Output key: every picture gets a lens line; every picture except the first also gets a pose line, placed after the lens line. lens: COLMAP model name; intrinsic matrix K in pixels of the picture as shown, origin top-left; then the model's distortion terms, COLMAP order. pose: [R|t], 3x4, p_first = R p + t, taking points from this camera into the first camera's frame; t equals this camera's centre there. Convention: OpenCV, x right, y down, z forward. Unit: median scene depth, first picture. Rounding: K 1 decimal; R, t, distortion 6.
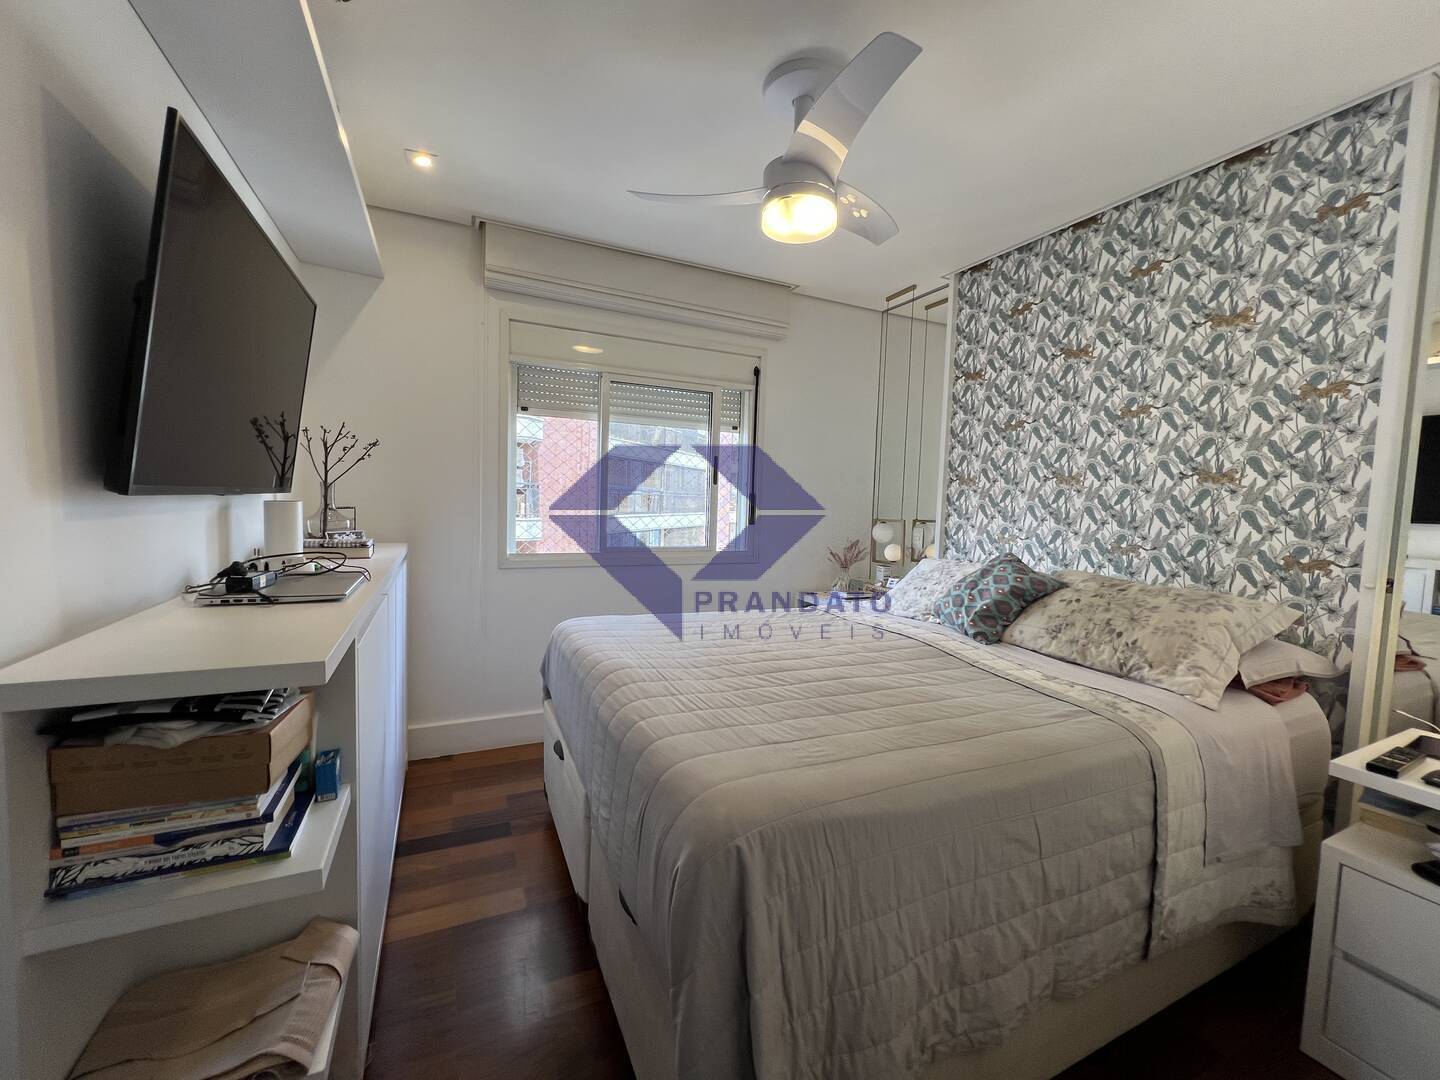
lens RADIAL K [[577.2, 0, 719.6], [0, 577.2, 536.8], [0, 0, 1]] dist [-0.002912, 0.000492]
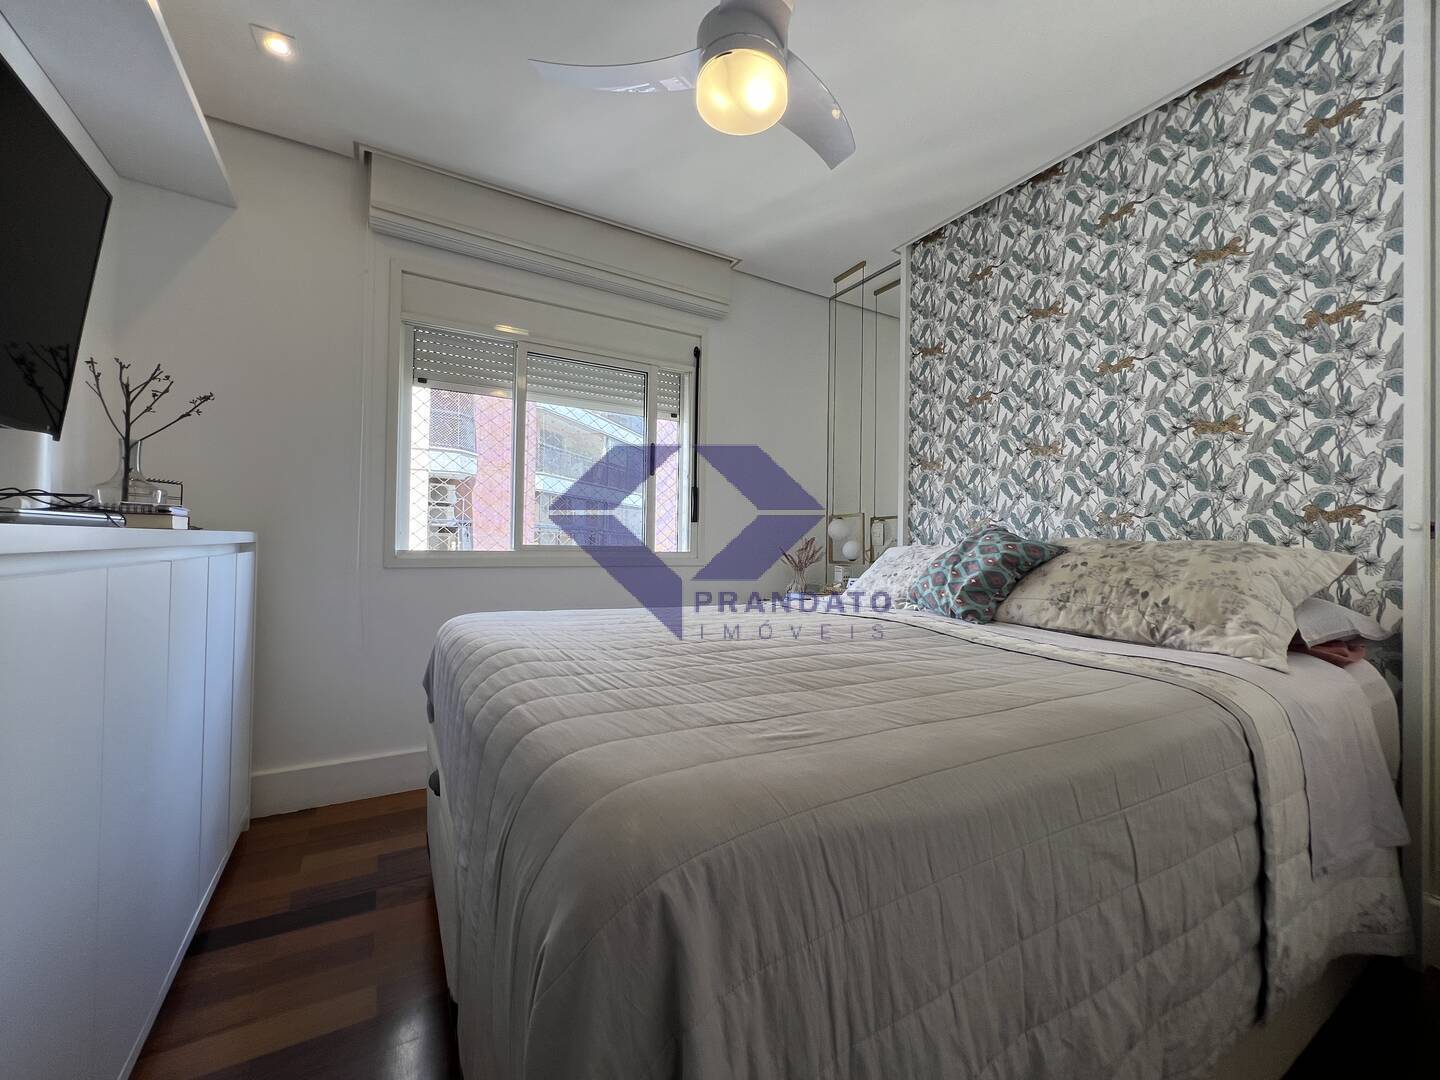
lens RADIAL K [[578.4, 0, 719.5], [0, 578.4, 536.1], [0, 0, 1]] dist [-0.002473, 0.000471]
pose [[0.995447, -0.015218, 0.094094, 0.017358], [0.022419, 0.996860, -0.075947, 0.120324], [-0.092643, 0.077710, 0.992662, 0.211841]]
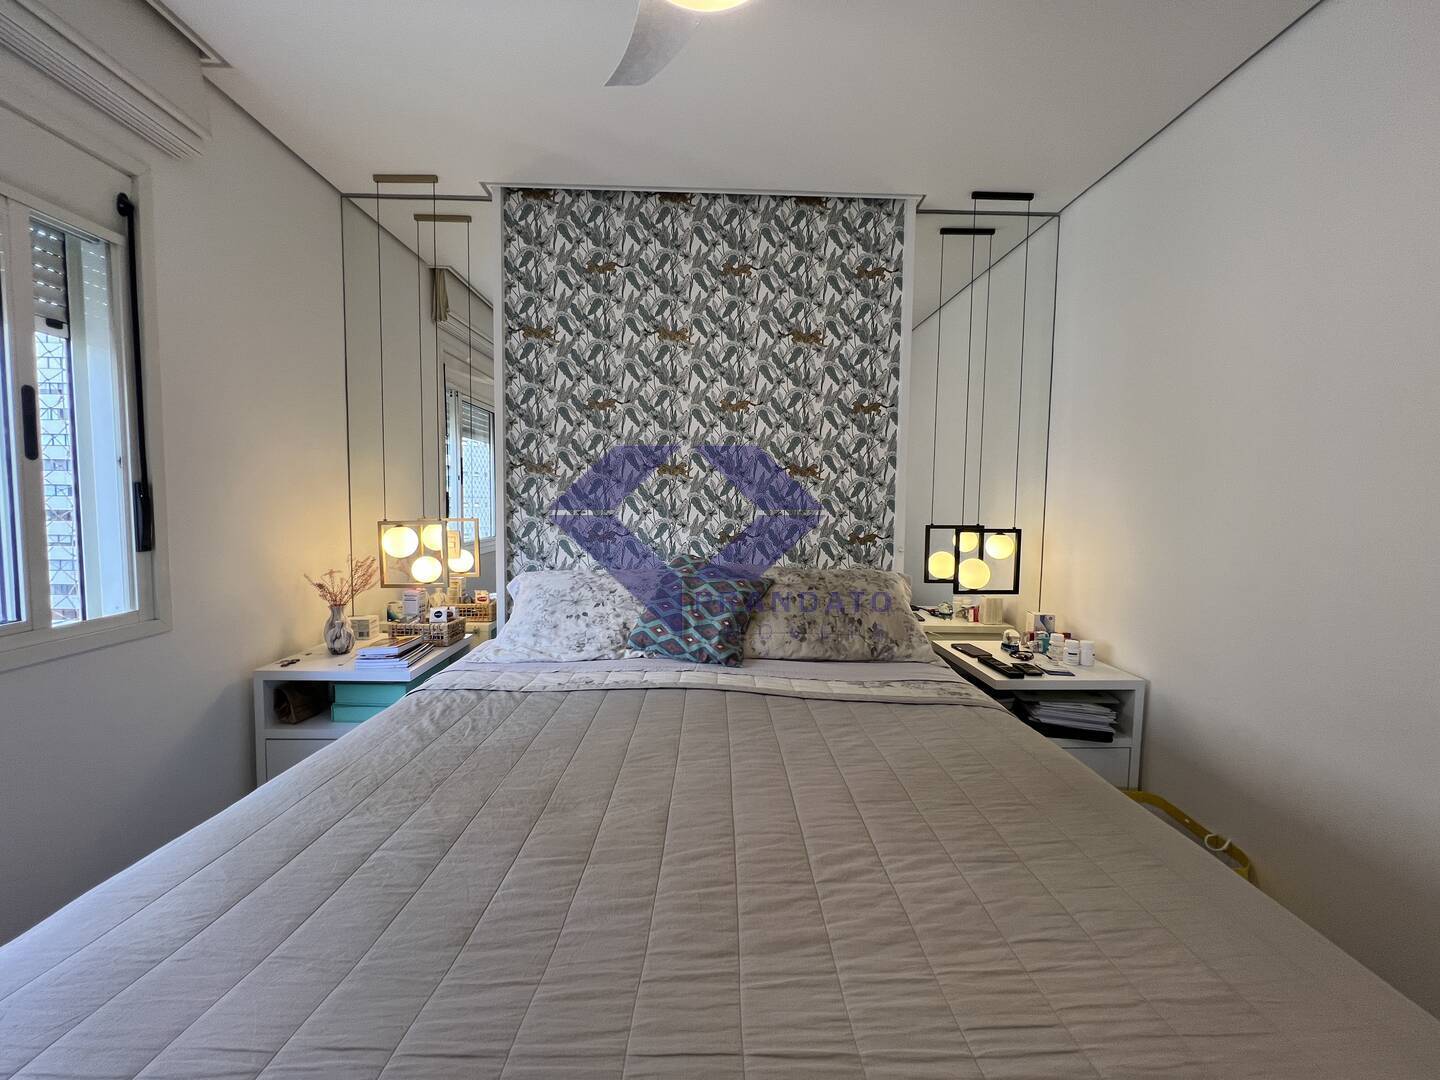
lens RADIAL K [[578.4, 0, 719.5], [0, 578.4, 536.1], [0, 0, 1]] dist [-0.002473, 0.000471]
pose [[0.398395, -0.085511, 0.913219, -0.311502], [0.061478, 0.995895, 0.066433, -0.062486], [-0.915151, 0.029677, 0.402017, 0.716698]]
